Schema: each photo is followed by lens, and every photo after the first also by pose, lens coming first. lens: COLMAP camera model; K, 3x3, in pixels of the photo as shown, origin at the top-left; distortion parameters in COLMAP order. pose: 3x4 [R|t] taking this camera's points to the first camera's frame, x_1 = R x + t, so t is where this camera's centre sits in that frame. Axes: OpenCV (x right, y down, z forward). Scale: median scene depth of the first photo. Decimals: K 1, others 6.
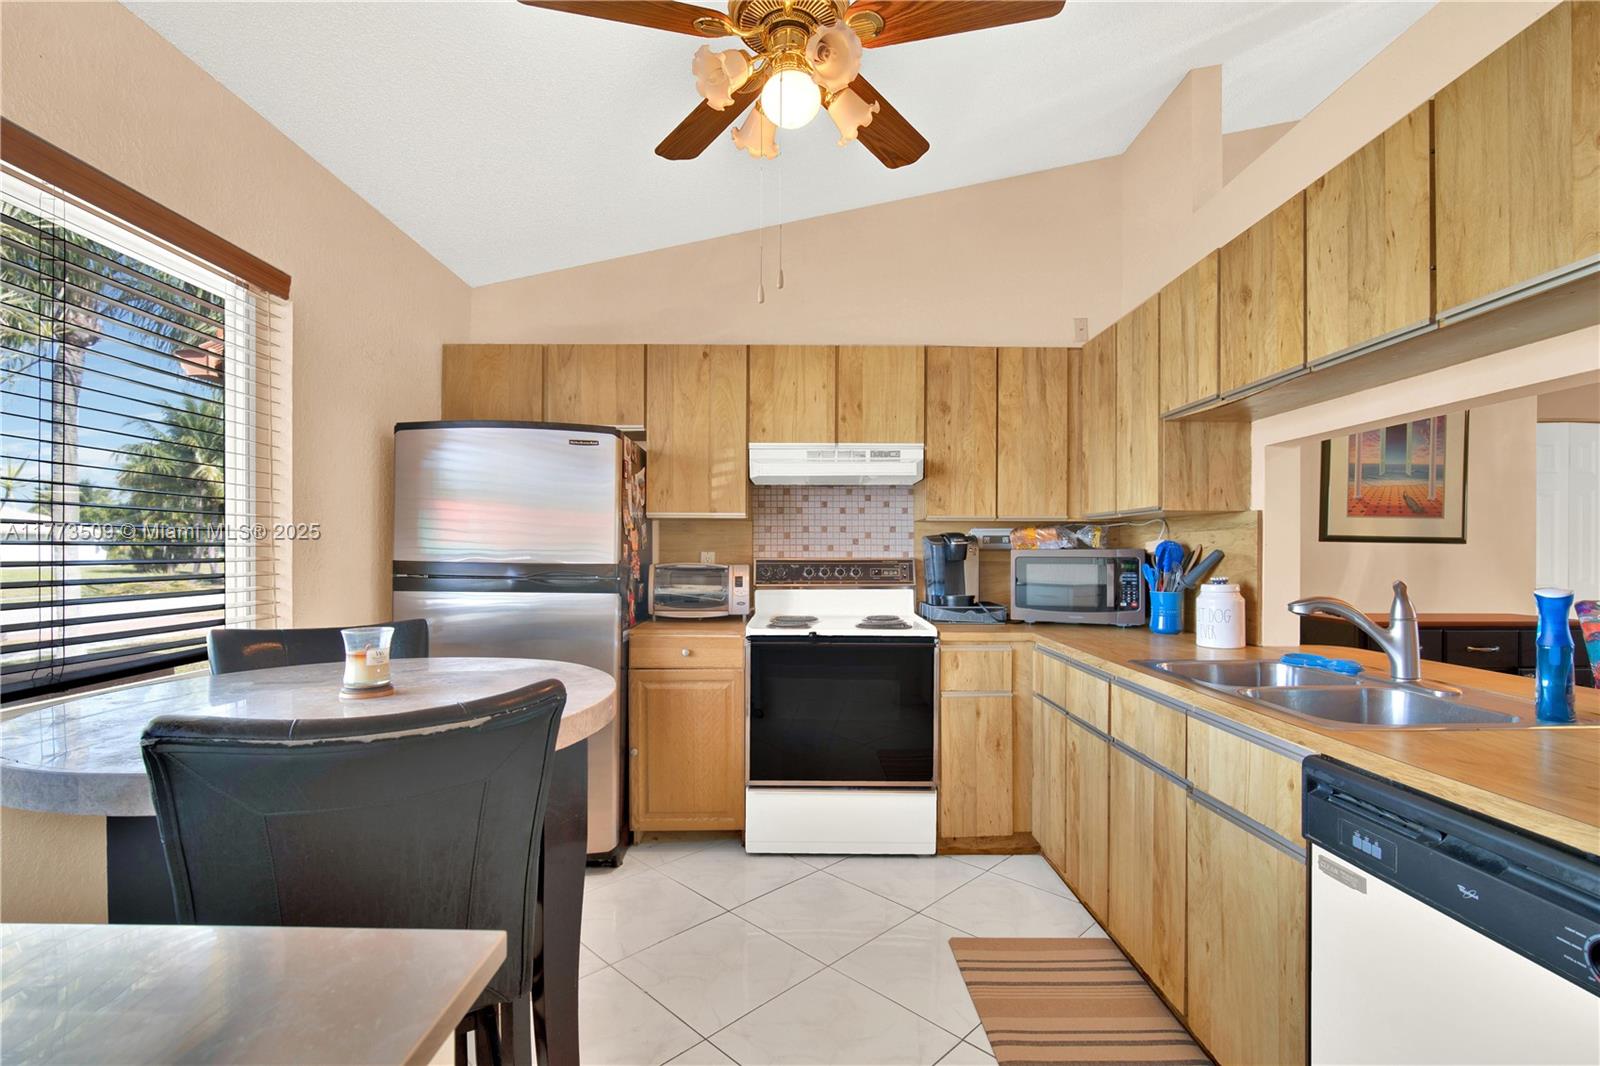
lens RADIAL K [[727.7, 0, 801.2], [0, 727.7, 550.4], [0, 0, 1]] dist [-0.007795, -0.000109]
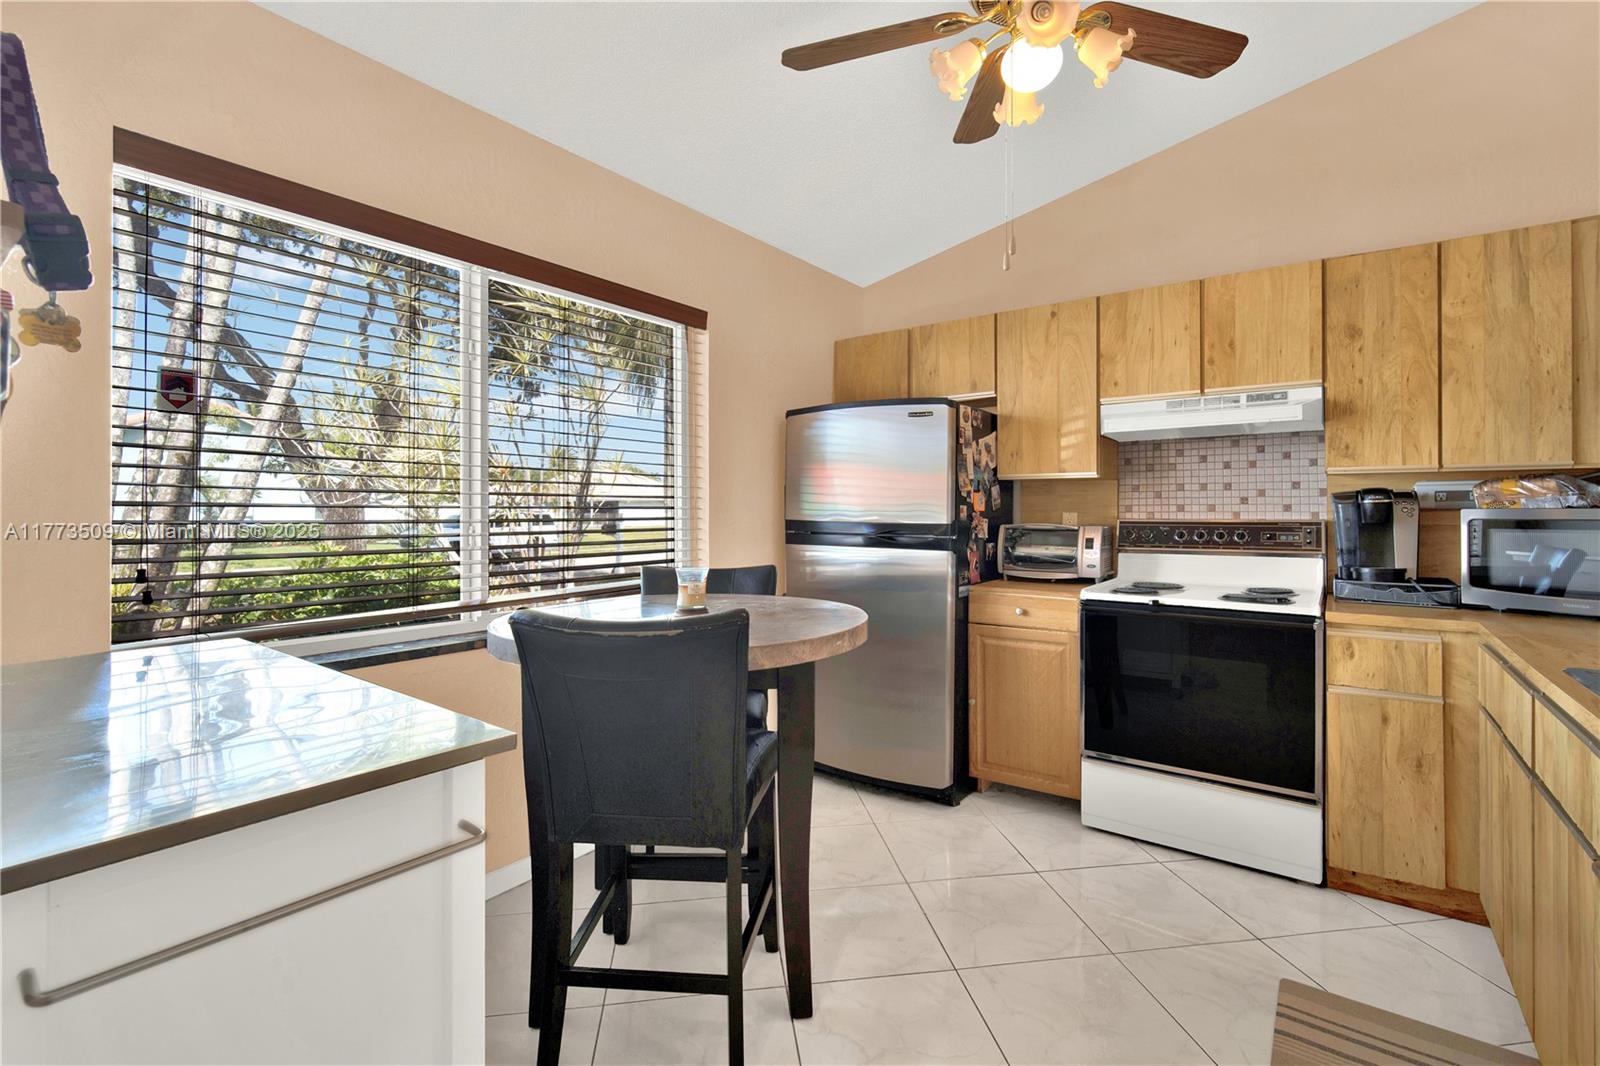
lens RADIAL K [[729.4, 0, 810.1], [0, 729.4, 505.2], [0, 0, 1]] dist [-0.002780, 0.000680]
pose [[0.804964, -0.006899, -0.593283, 0.190601], [0.001842, 0.999957, -0.009129, 0.000267], [0.593321, 0.006256, 0.804942, 0.003331]]
